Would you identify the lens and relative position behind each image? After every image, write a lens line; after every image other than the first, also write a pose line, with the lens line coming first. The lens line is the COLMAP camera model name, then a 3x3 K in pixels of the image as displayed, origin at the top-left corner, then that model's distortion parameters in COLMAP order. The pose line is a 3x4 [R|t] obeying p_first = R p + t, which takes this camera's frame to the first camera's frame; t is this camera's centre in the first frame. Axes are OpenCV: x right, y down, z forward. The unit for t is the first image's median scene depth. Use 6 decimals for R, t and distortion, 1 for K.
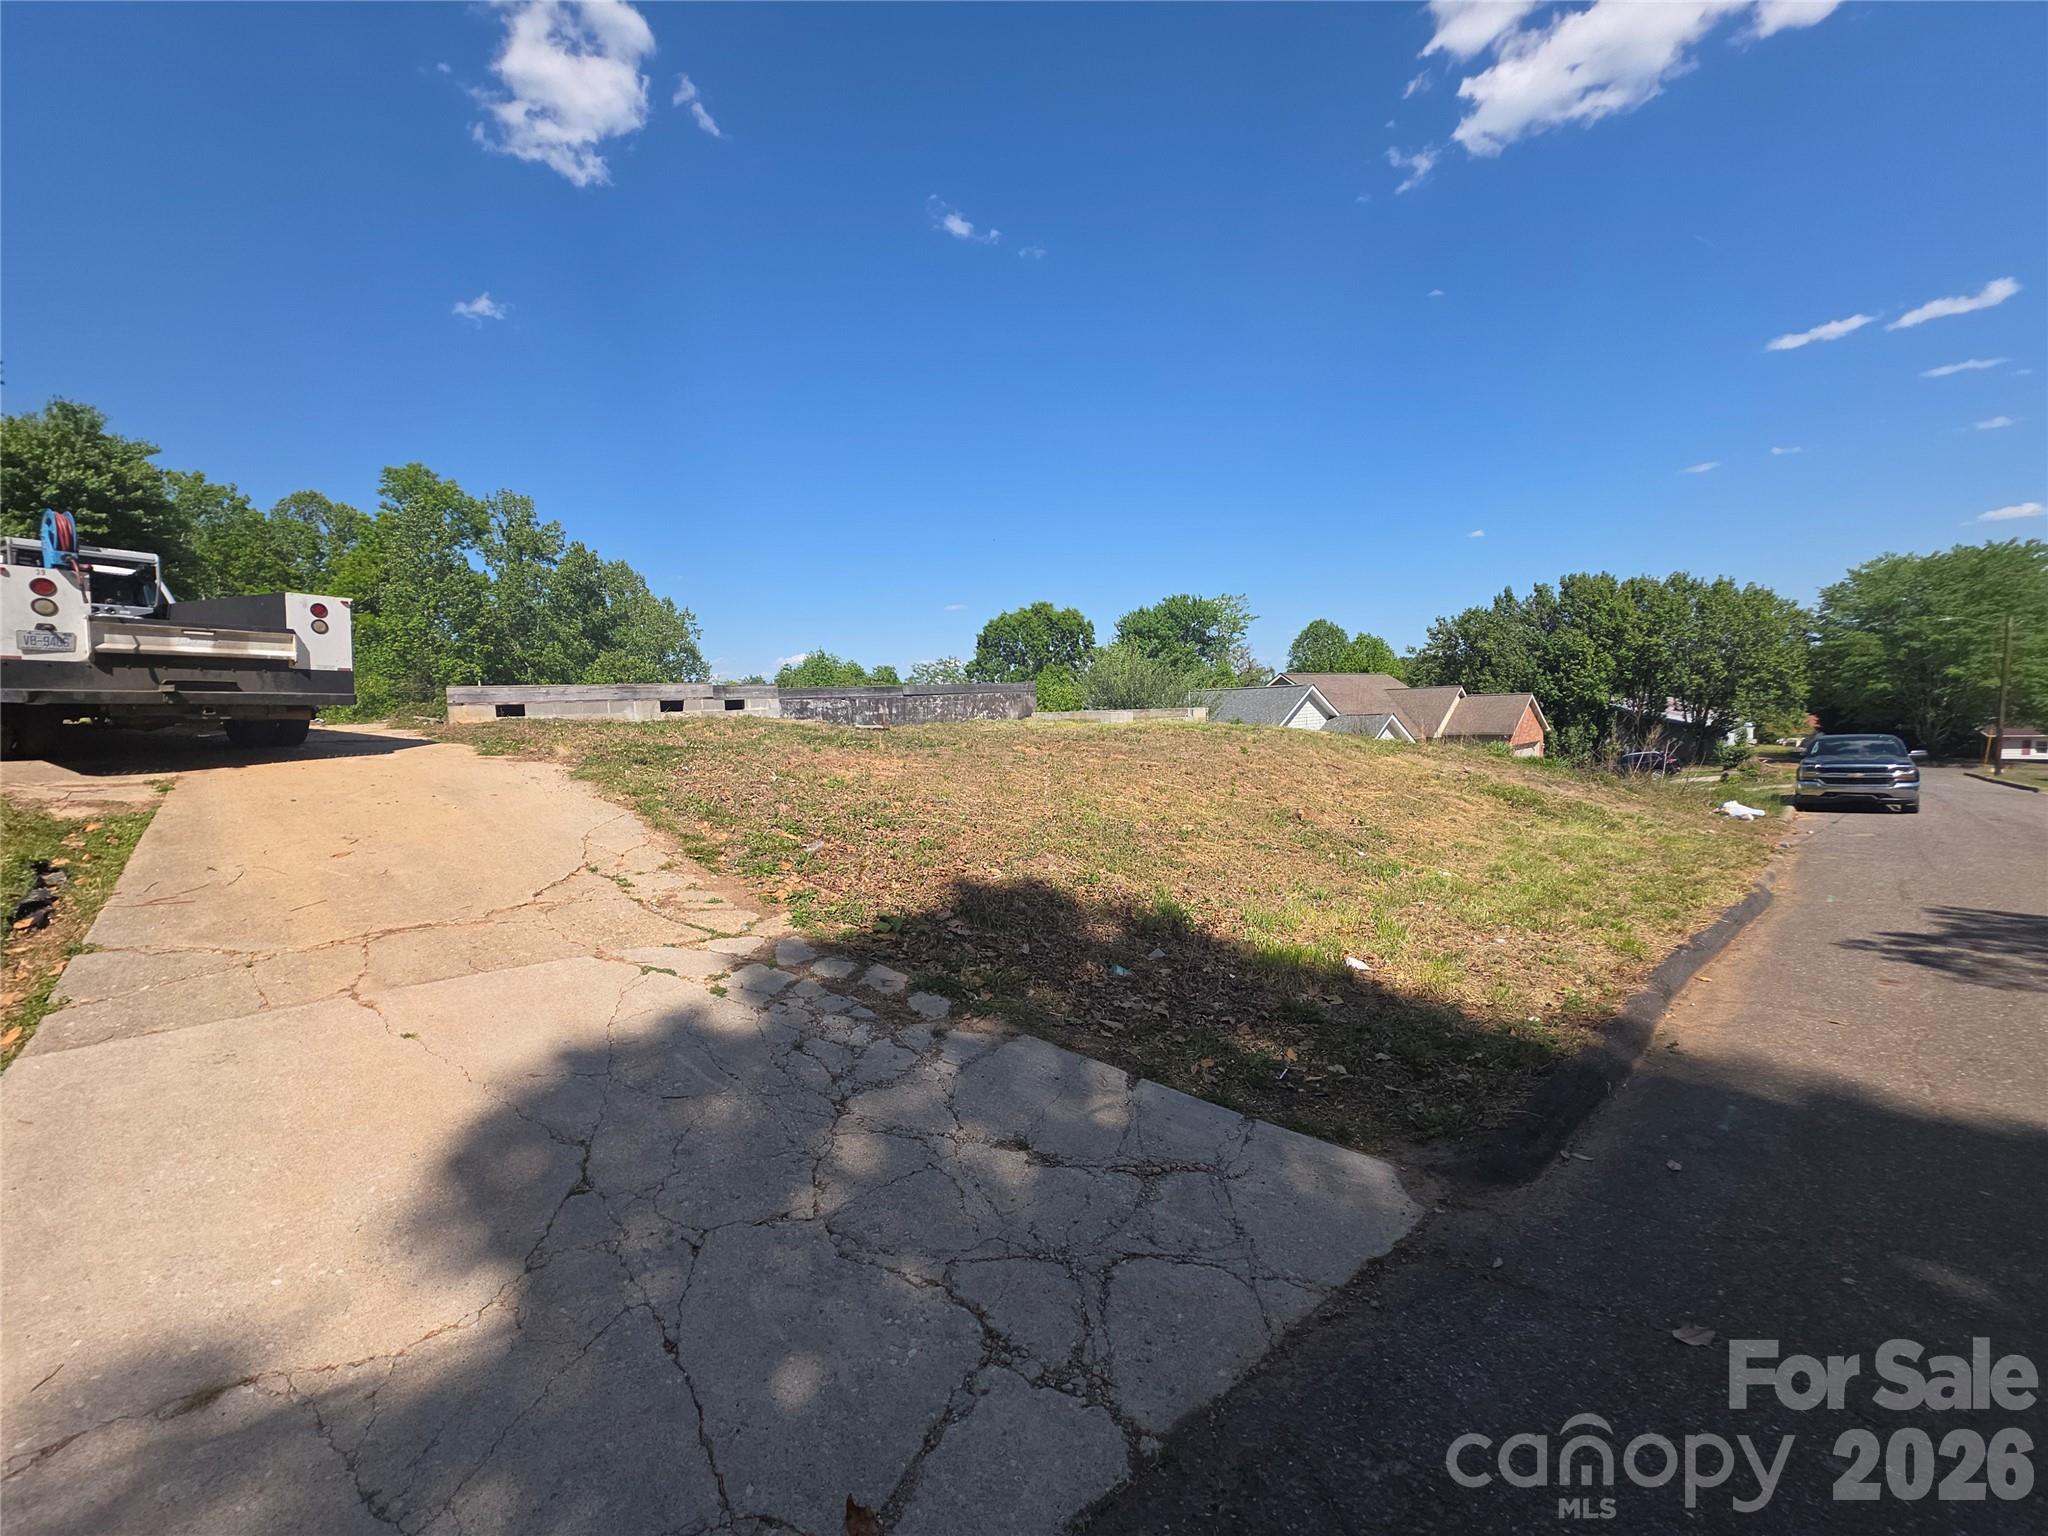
lens RADIAL K [[814.3, 0, 1018.4], [0, 814.3, 748.3], [0, 0, 1]] dist [-0.002601, 0.000912]
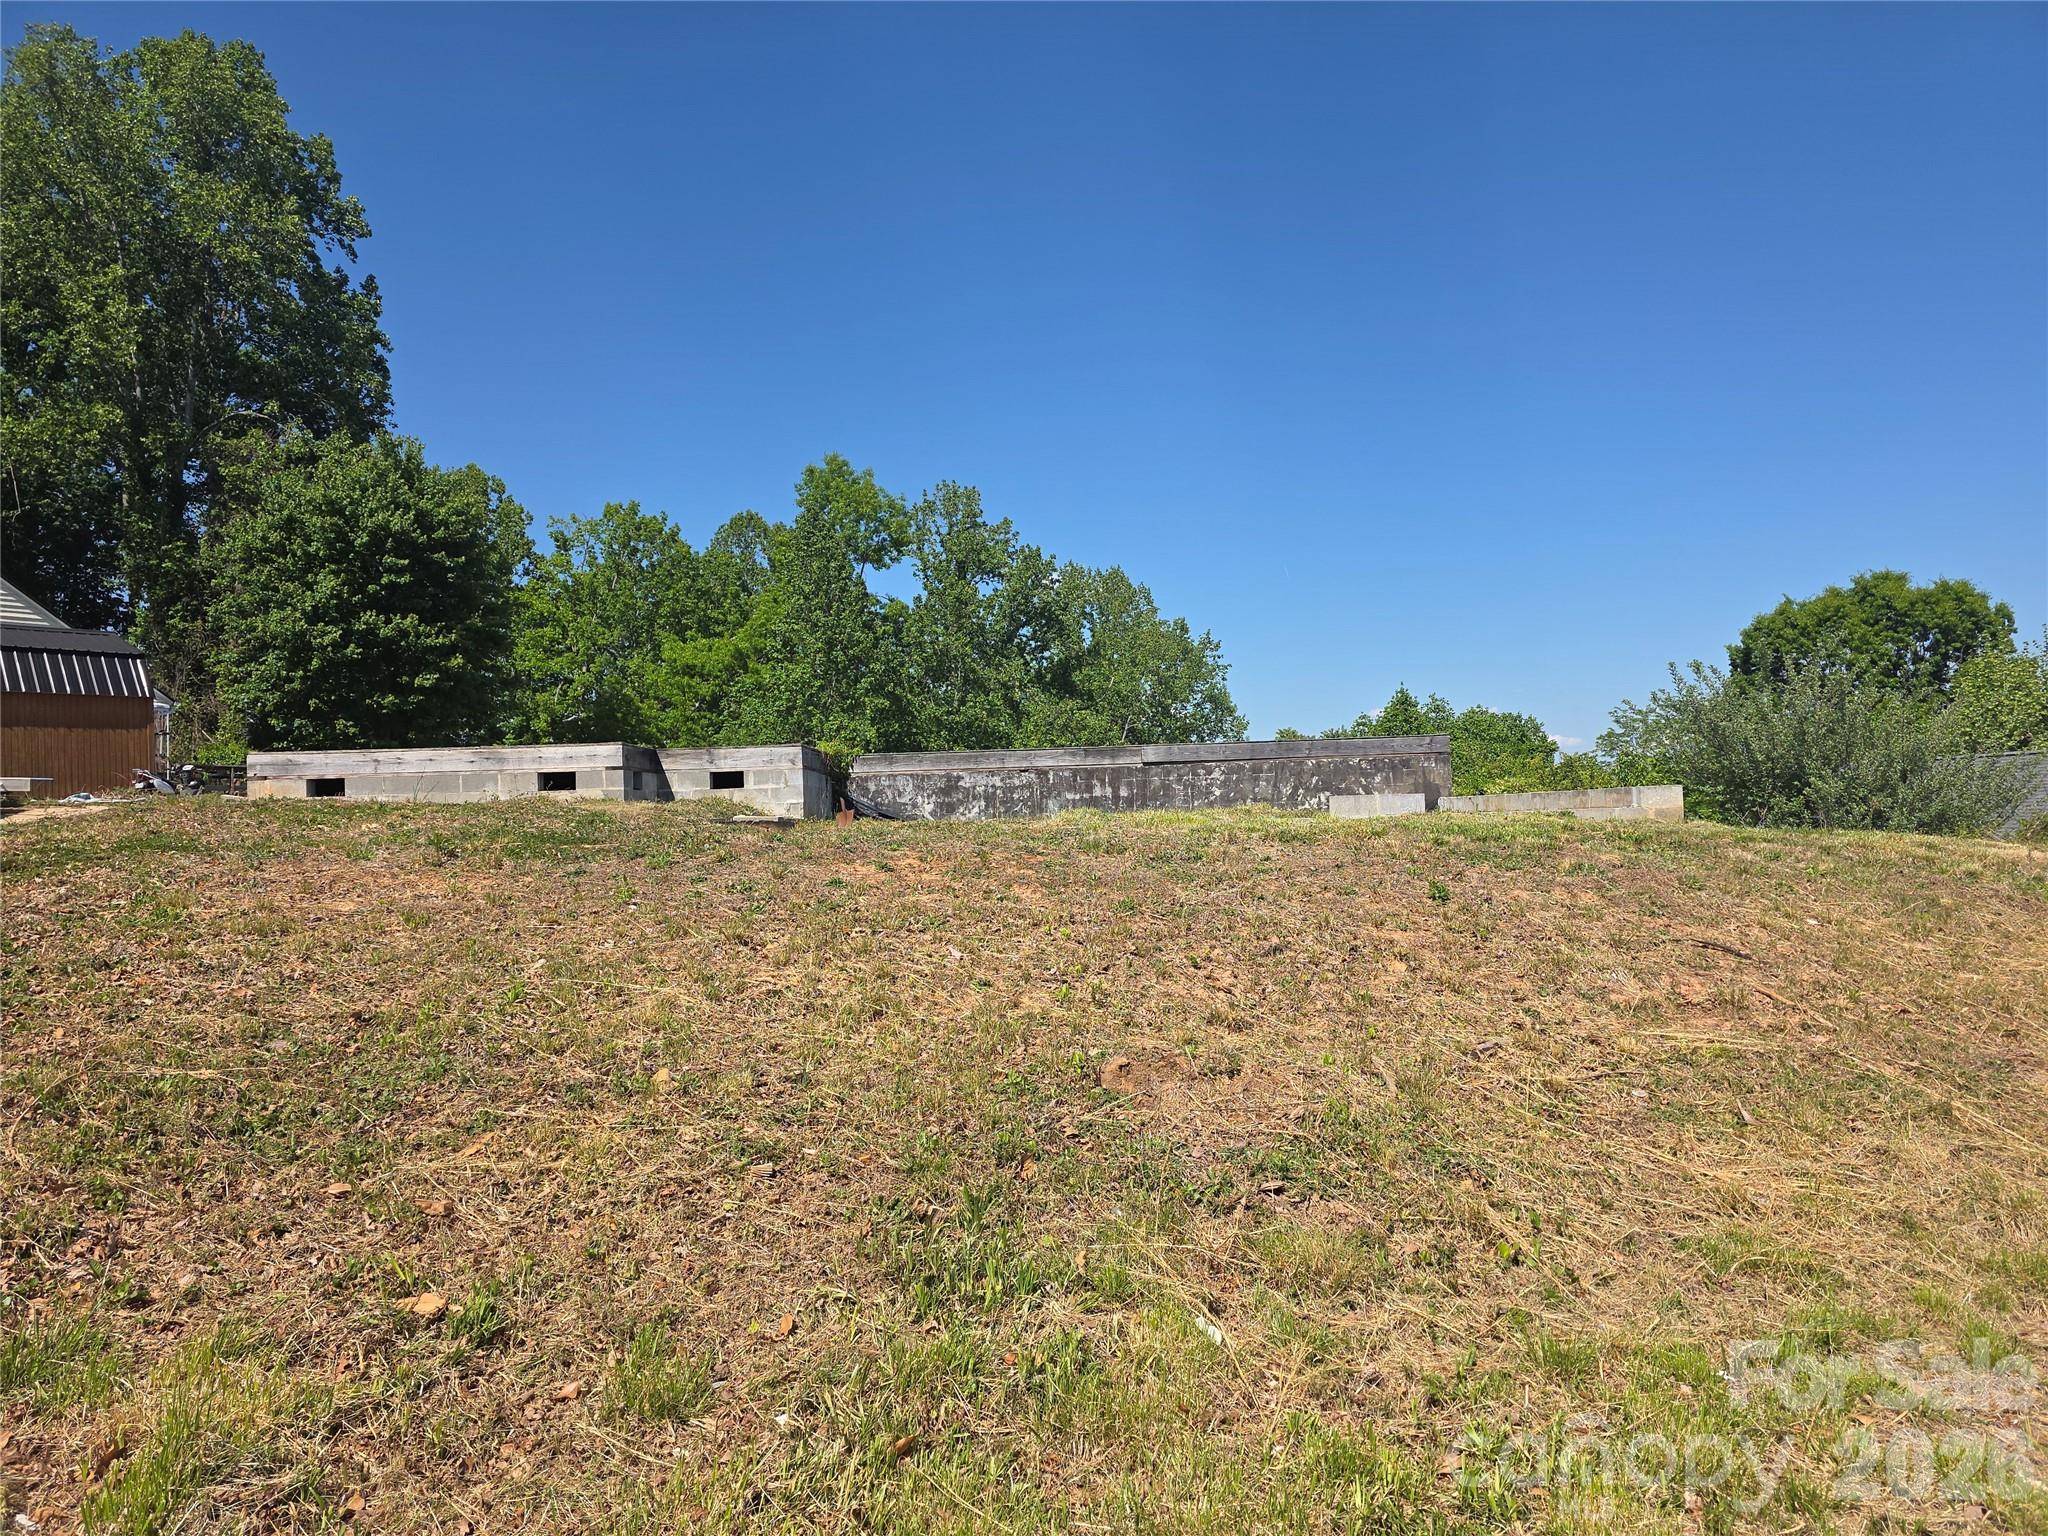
lens RADIAL K [[1354.2, 0, 1040.4], [0, 1354.2, 787.4], [0, 0, 1]] dist [0.064702, -0.005440]
pose [[0.836523, 0.001376, -0.547930, 0.090381], [-0.029783, 0.998633, -0.042961, -0.002764], [0.547121, 0.052257, 0.835421, 0.067746]]
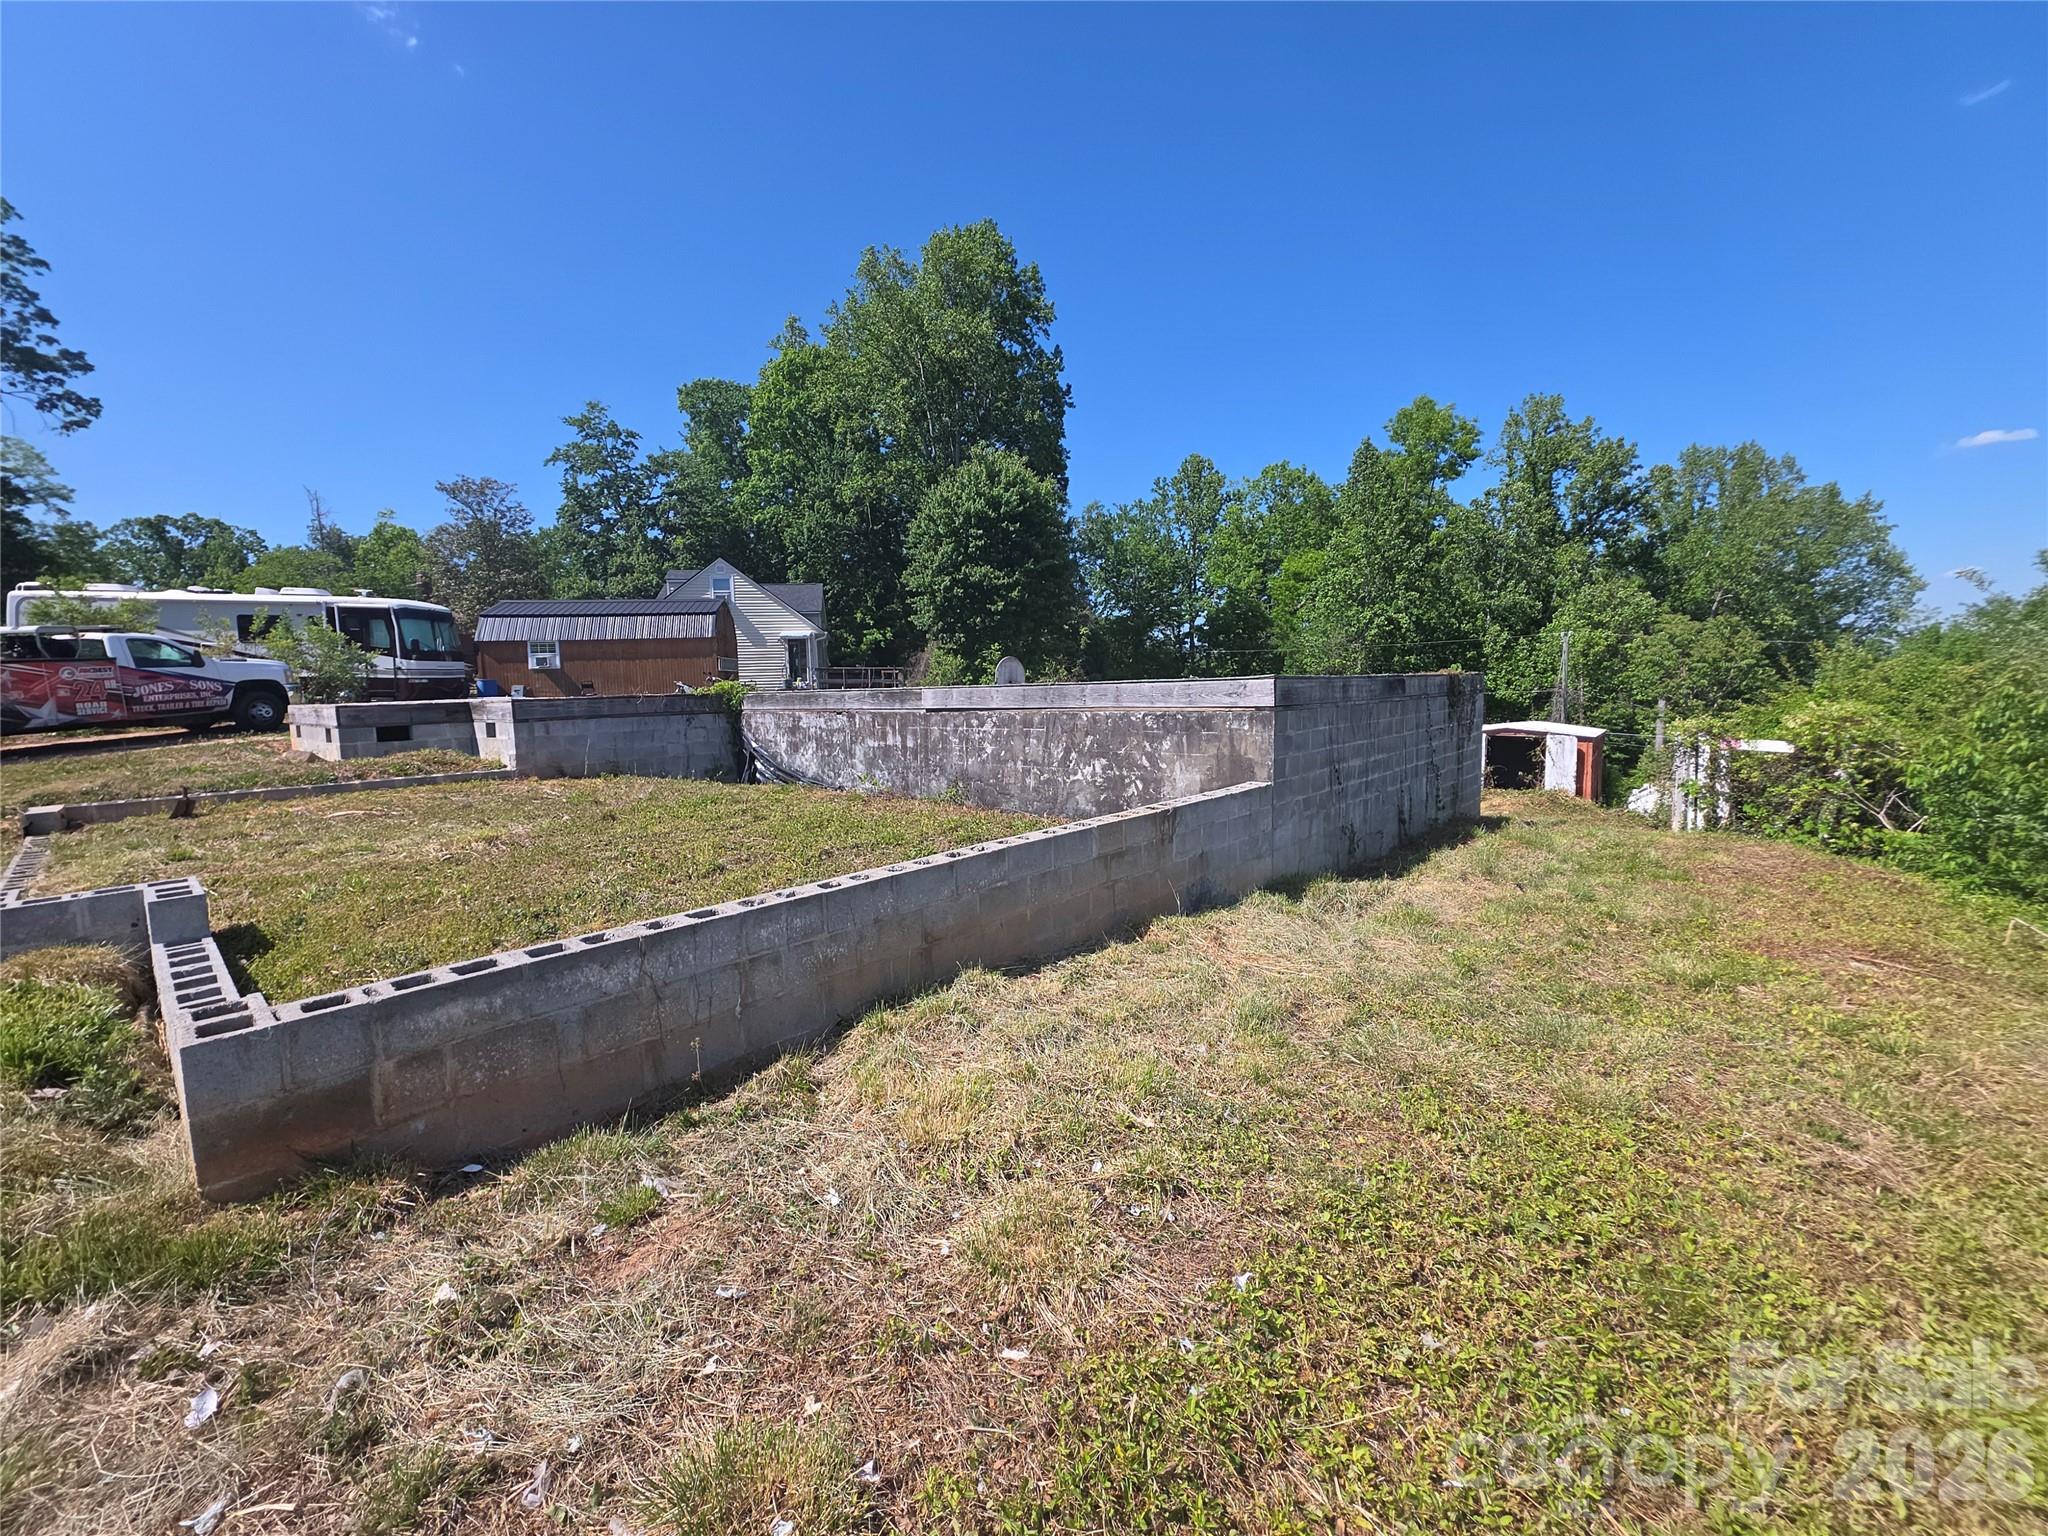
lens RADIAL K [[814.3, 0, 1018.3], [0, 814.3, 770.1], [0, 0, 1]] dist [-0.002601, 0.000912]
pose [[0.240870, 0.134635, -0.961174, 0.096086], [-0.033415, 0.990895, 0.130425, -0.028647], [0.969982, 0.000702, 0.243176, 0.291938]]
